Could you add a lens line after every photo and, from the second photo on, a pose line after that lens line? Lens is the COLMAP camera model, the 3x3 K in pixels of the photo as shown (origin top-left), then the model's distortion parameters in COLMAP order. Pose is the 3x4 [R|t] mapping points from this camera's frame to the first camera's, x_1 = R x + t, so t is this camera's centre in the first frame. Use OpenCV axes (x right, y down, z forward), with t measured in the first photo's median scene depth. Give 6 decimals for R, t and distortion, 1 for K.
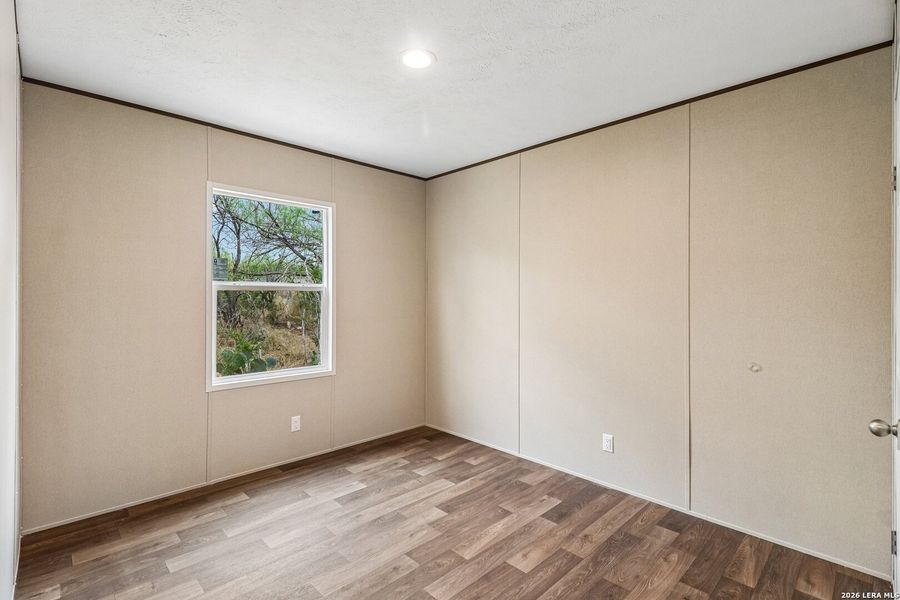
lens RADIAL K [[428.2, 0, 449.8], [0, 428.2, 299.7], [0, 0, 1]] dist [0.017659, -0.001079]
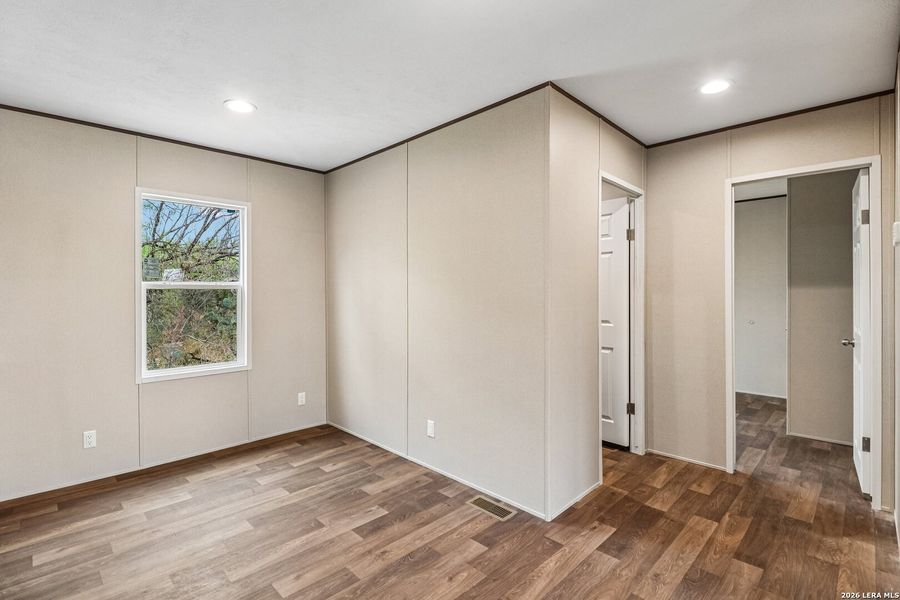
lens RADIAL K [[428.2, 0, 443.8], [0, 428.2, 295.9], [0, 0, 1]] dist [0.017659, -0.001079]
pose [[0.999689, -0.011111, -0.022313, 0.339803], [0.011123, 0.999938, 0.000402, -0.001117], [0.022307, -0.000650, 0.999751, 0.056959]]
